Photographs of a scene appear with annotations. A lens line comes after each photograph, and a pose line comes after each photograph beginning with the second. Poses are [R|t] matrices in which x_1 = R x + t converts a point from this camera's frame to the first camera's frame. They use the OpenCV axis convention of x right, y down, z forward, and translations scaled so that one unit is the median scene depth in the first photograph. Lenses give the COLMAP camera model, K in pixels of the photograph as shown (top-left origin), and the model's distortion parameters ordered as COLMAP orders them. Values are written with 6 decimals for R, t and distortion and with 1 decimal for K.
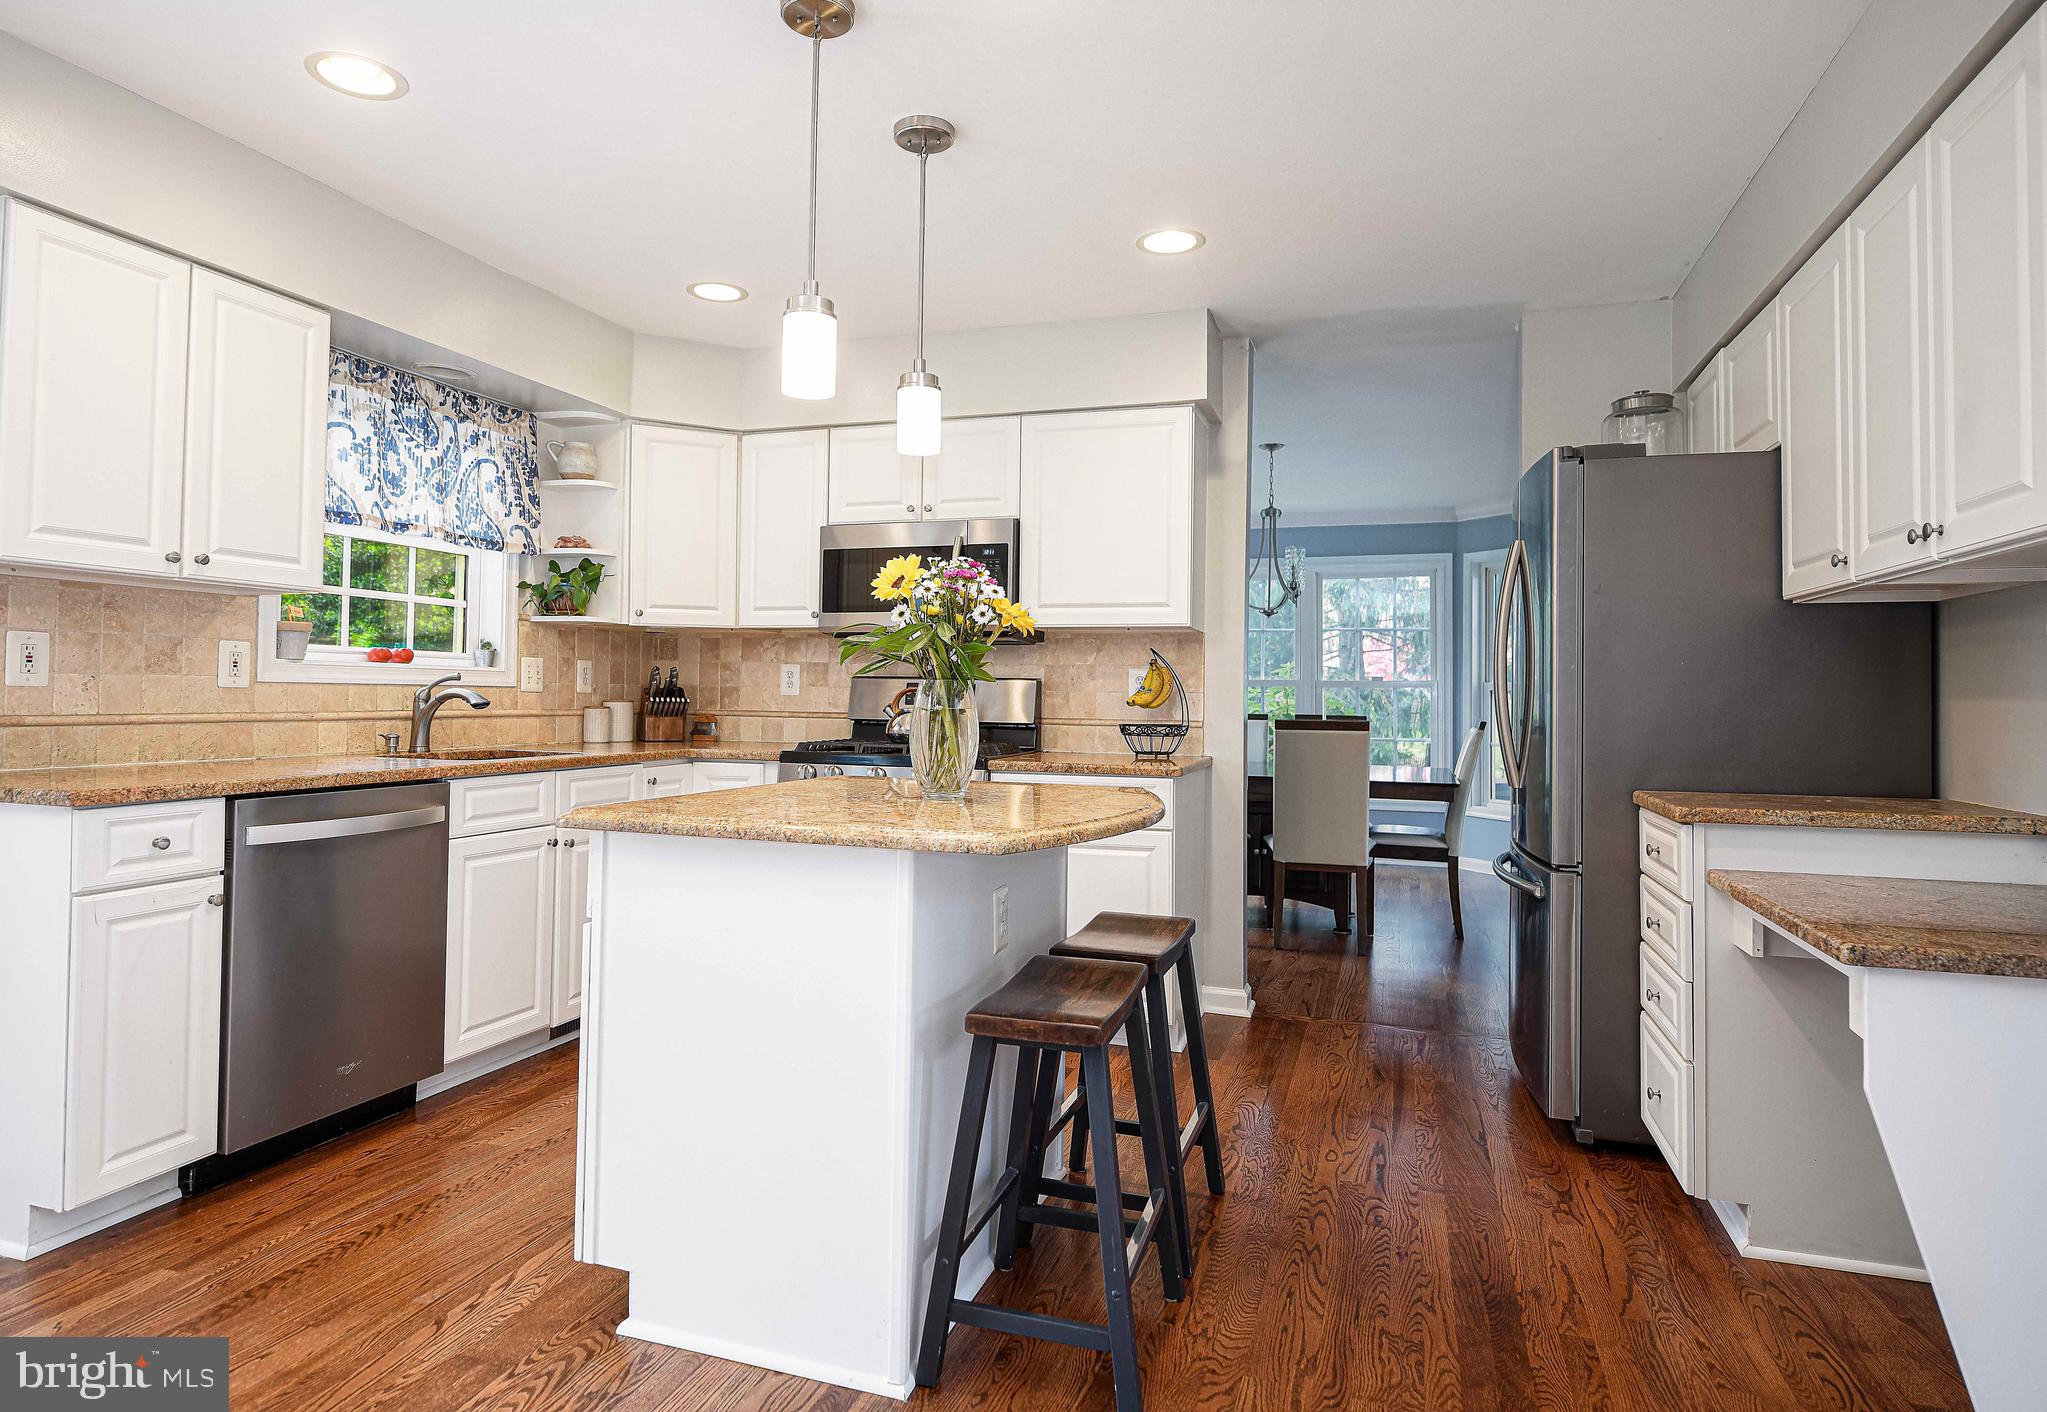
lens RADIAL K [[1143.3, 0, 1003.8], [0, 1143.3, 670.7], [0, 0, 1]] dist [-0.009144, 0.000404]
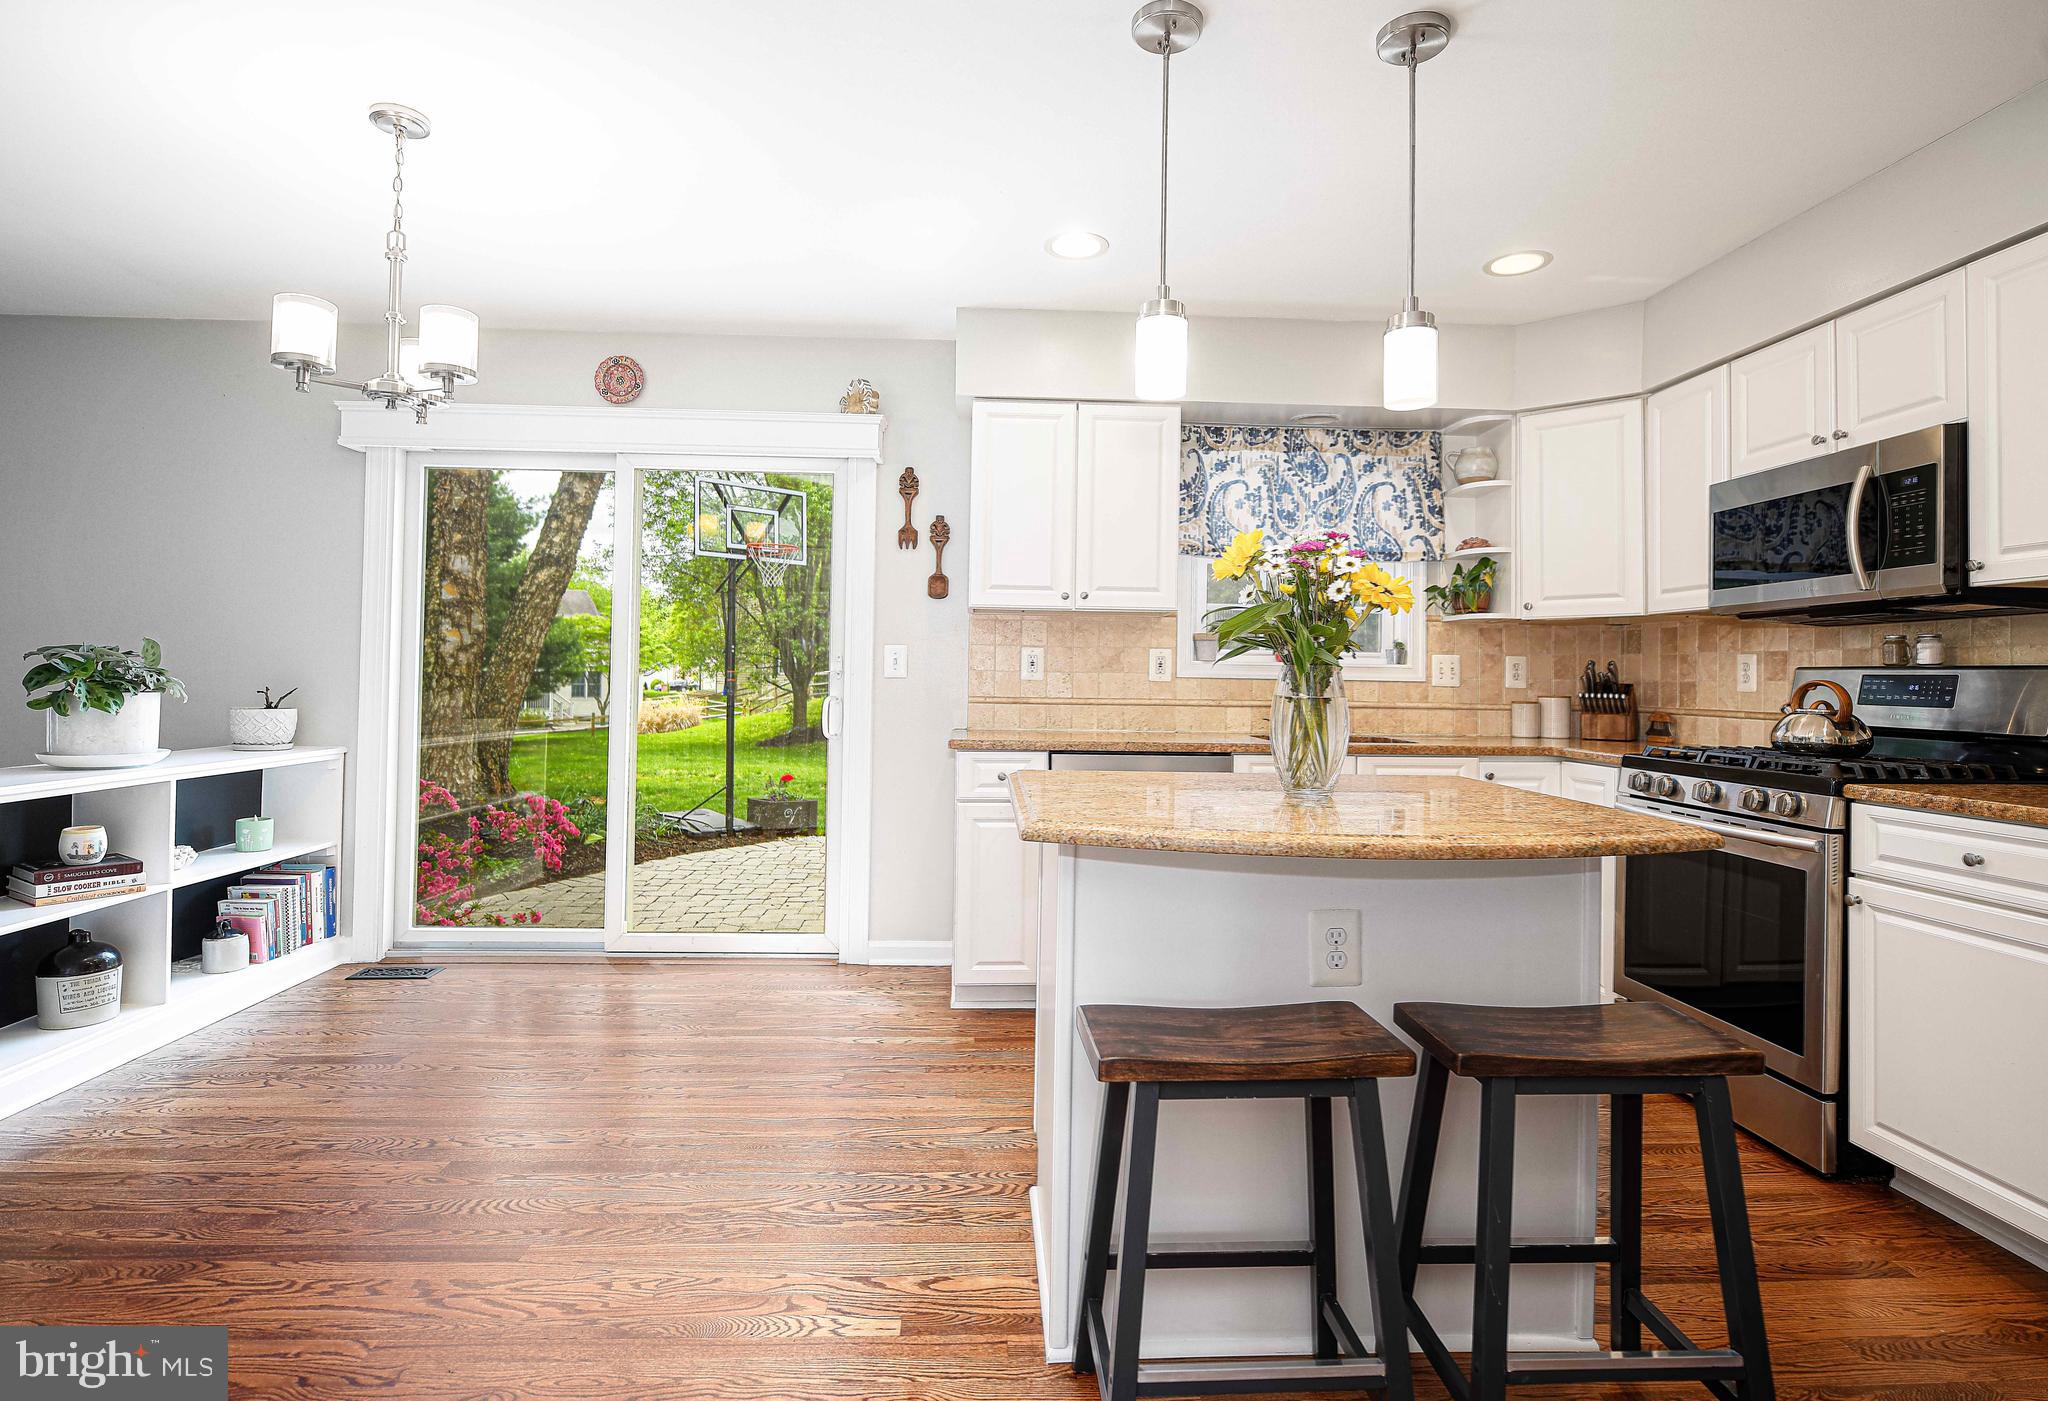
lens RADIAL K [[1012.5, 0, 1026.0], [0, 1012.5, 659.9], [0, 0, 1]] dist [-0.010532, -0.001667]
pose [[0.370086, -0.023968, -0.928688, 0.377324], [0.009269, 0.999713, -0.022107, 0.012336], [0.928951, -0.000427, 0.370202, 0.317176]]
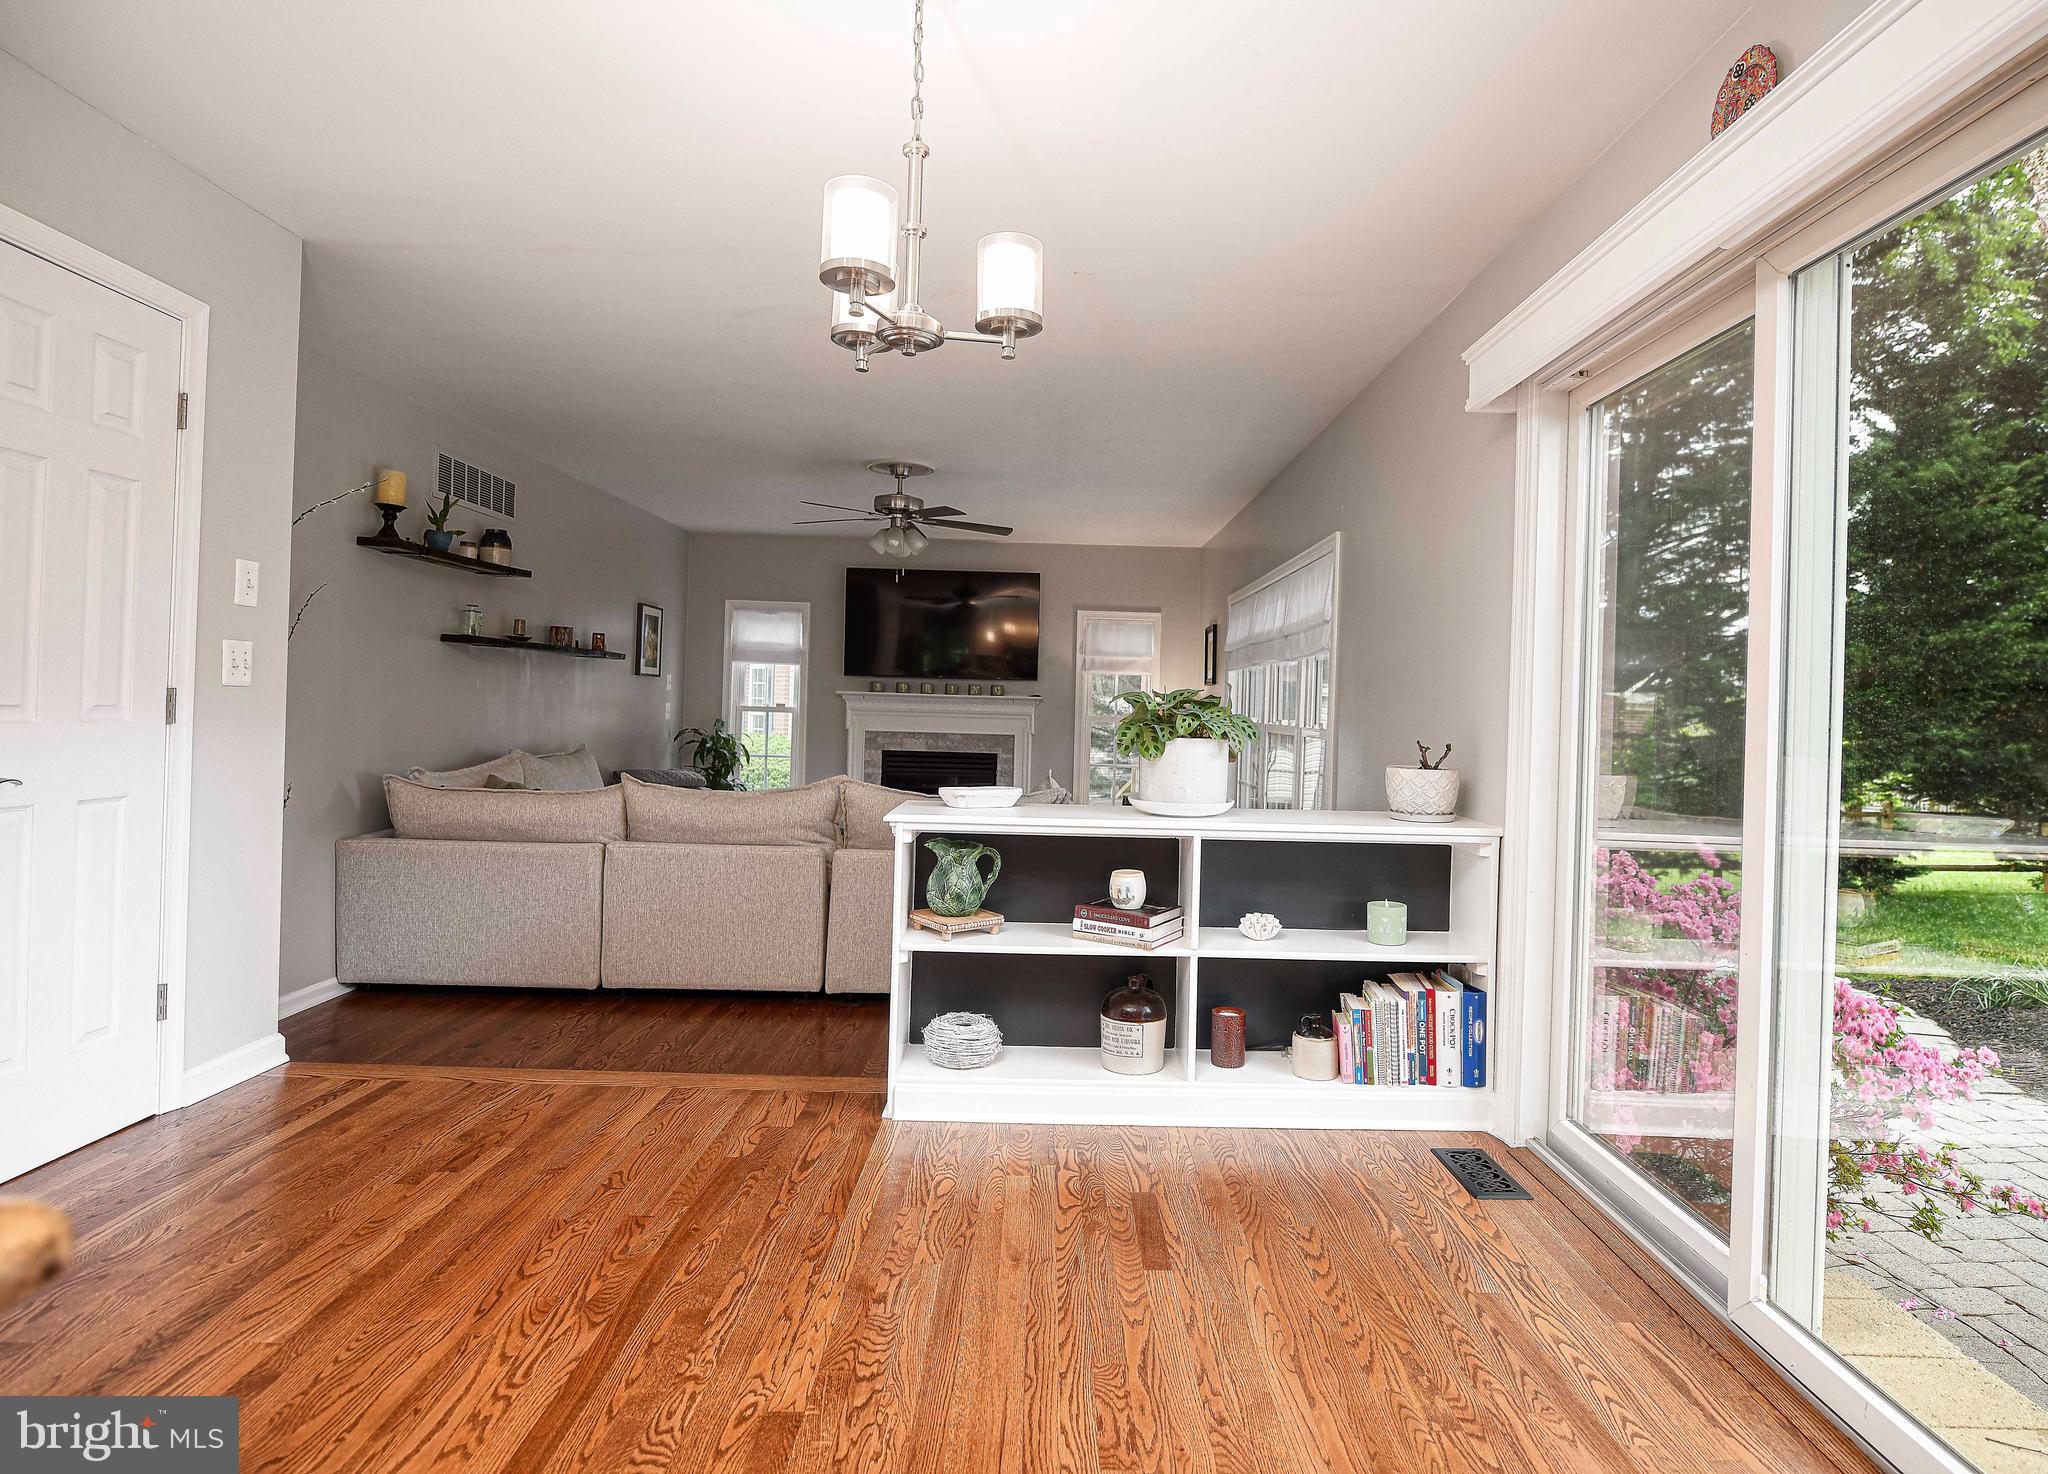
lens RADIAL K [[1078.7, 0, 1065.8], [0, 1078.7, 701.3], [0, 0, 1]] dist [-0.006388, -0.004779]
pose [[-0.938949, -0.041221, -0.341577, -0.274133], [-0.033019, 0.999011, -0.029794, 0.013295], [0.342467, -0.016697, -0.939382, 0.688847]]
